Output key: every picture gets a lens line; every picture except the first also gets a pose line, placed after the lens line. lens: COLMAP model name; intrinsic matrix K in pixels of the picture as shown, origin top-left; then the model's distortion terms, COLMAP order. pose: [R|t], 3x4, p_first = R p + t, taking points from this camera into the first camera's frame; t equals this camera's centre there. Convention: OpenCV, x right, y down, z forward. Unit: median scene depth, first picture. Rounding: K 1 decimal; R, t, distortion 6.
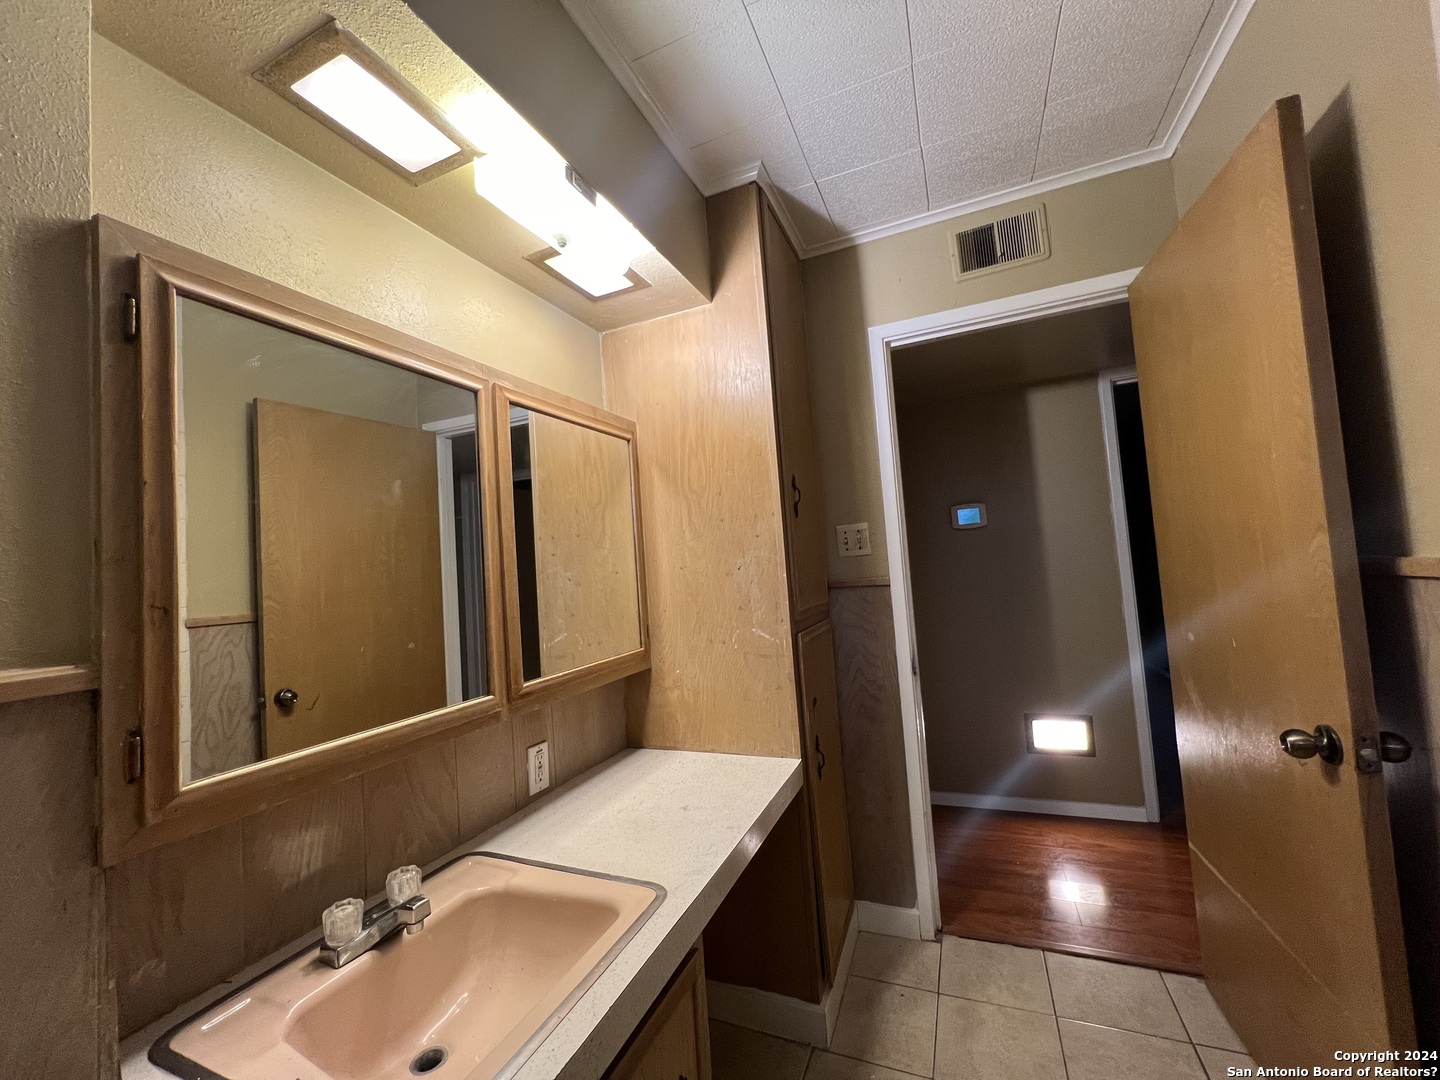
lens RADIAL K [[577.0, 0, 718.0], [0, 577.0, 538.1], [0, 0, 1]] dist [-0.004744, 0.000811]
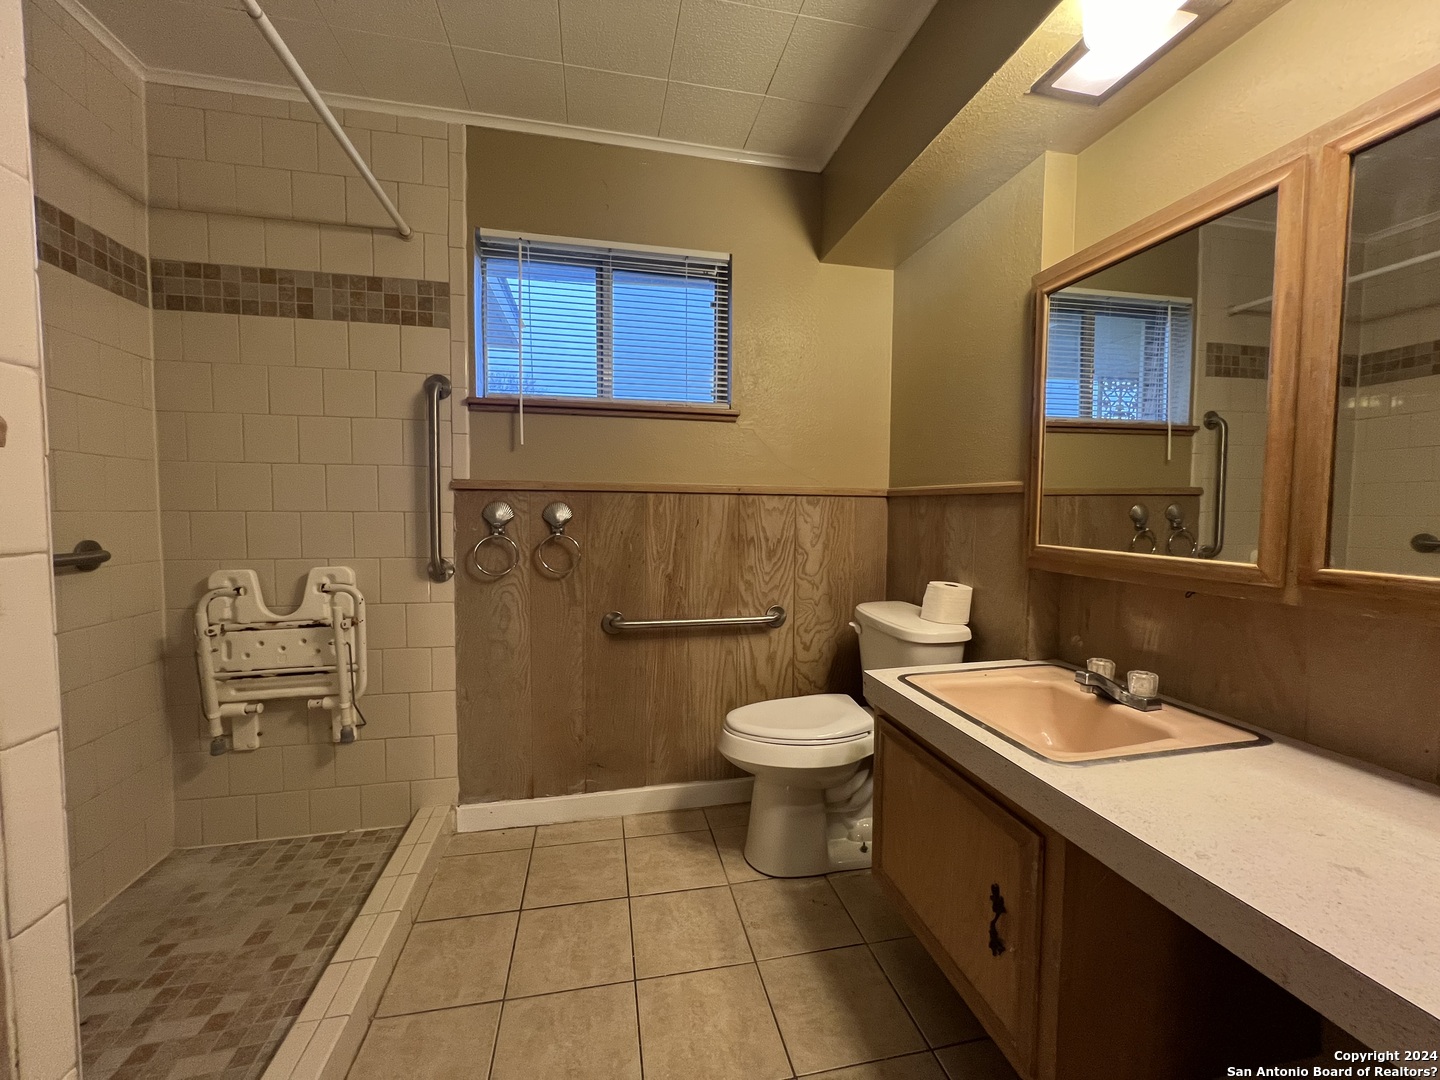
lens RADIAL K [[576.0, 0, 717.8], [0, 576.0, 538.8], [0, 0, 1]] dist [-0.001718, 0.000087]
pose [[-0.813261, 0.096880, -0.573777, 0.883143], [0.079037, 0.995296, 0.056026, 0.151337], [0.576506, 0.000215, -0.817093, 1.490885]]
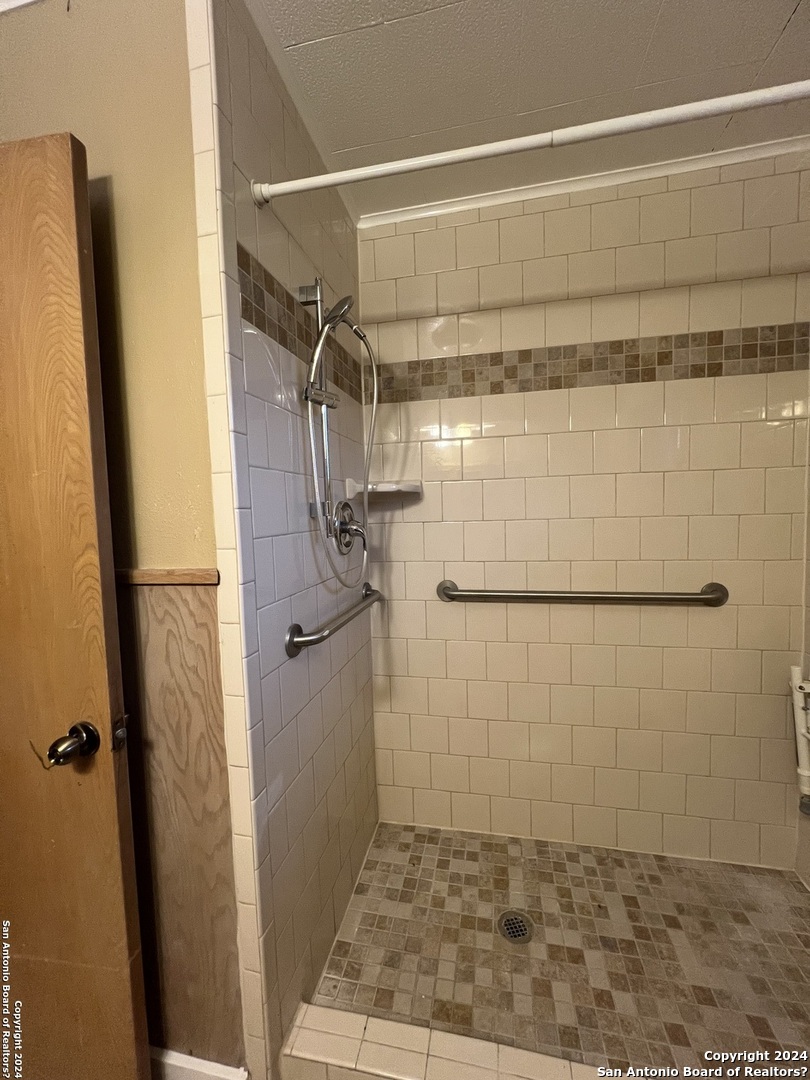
lens RADIAL K [[432.0, 0, 405.6], [0, 432.0, 537.9], [0, 0, 1]] dist [-0.001718, 0.000087]
pose [[-0.199275, 0.014867, 0.979831, 0.110990], [-0.002235, 0.999875, -0.015625, -0.024508], [-0.979941, -0.005303, -0.199217, 0.584389]]
